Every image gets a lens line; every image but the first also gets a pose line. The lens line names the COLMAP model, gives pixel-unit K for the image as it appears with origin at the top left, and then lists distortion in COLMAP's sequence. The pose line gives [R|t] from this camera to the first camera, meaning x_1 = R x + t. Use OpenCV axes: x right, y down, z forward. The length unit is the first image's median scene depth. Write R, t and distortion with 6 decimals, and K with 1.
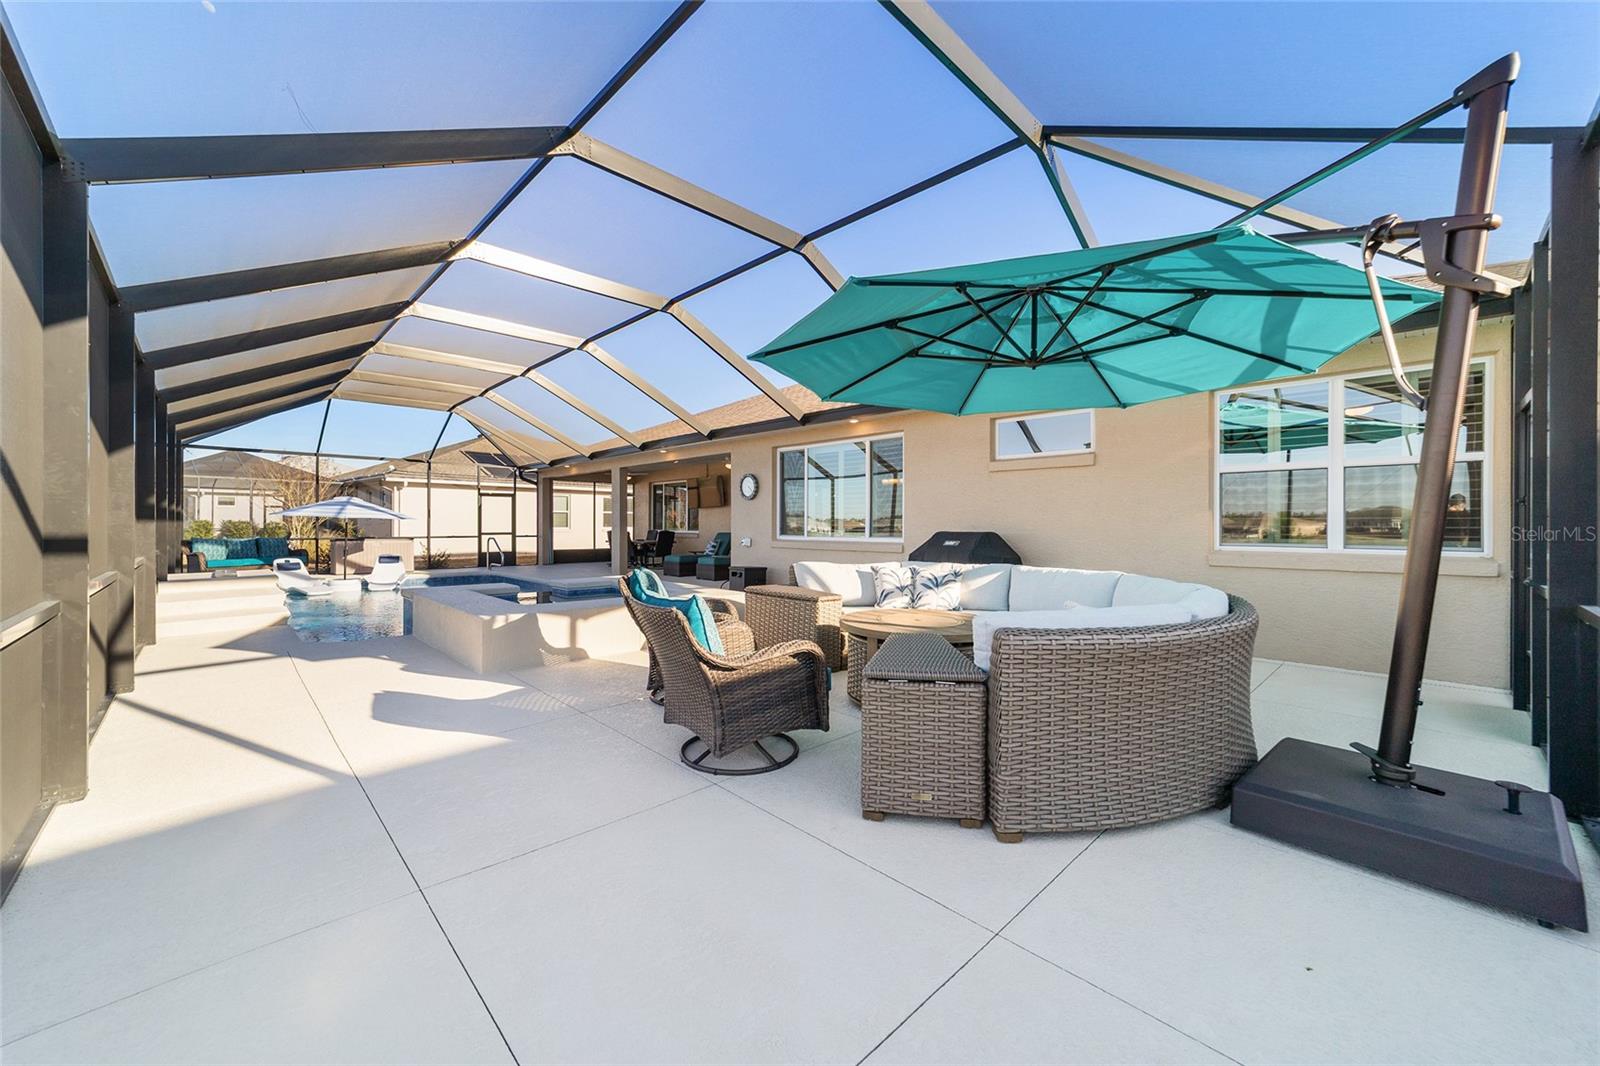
lens RADIAL K [[613.9, 0, 796.3], [0, 613.9, 526.9], [0, 0, 1]] dist [-0.019943, 0.009223]
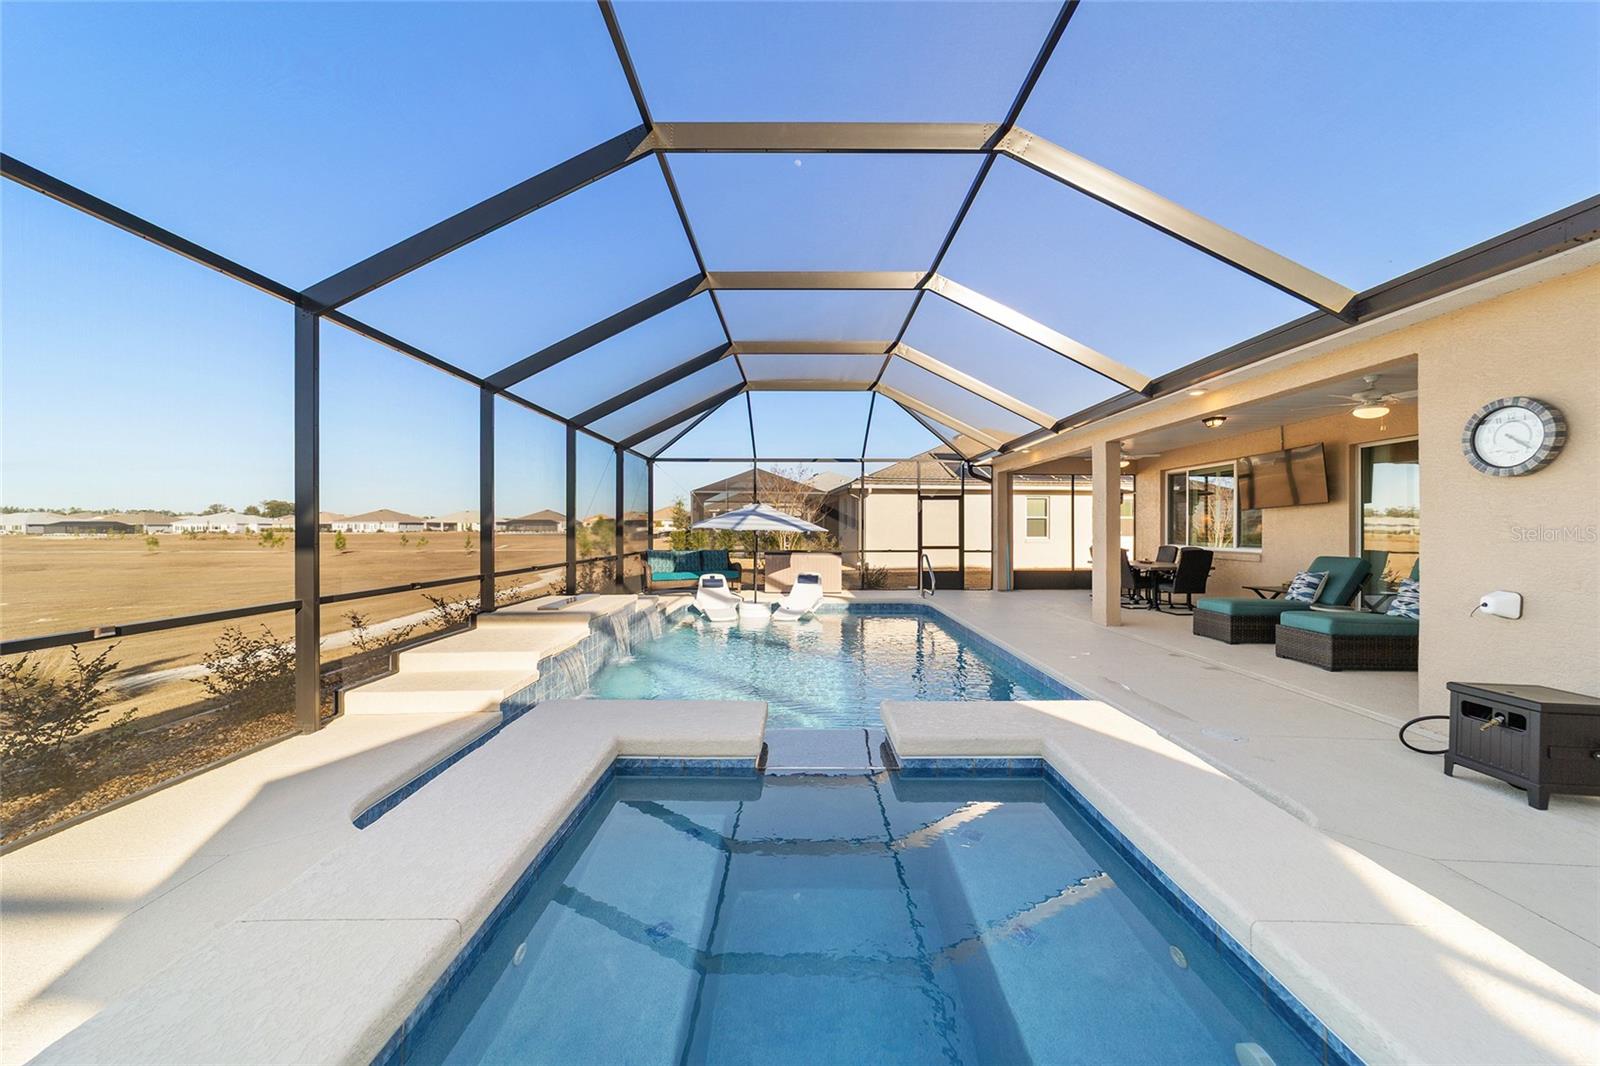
lens RADIAL K [[613.9, 0, 796.3], [0, 613.9, 526.9], [0, 0, 1]] dist [-0.019943, 0.009223]
pose [[0.719469, -0.004542, -0.694510, -0.081712], [-0.001650, 0.999965, -0.008249, -0.008795], [0.694523, 0.007081, 0.719436, 0.319203]]
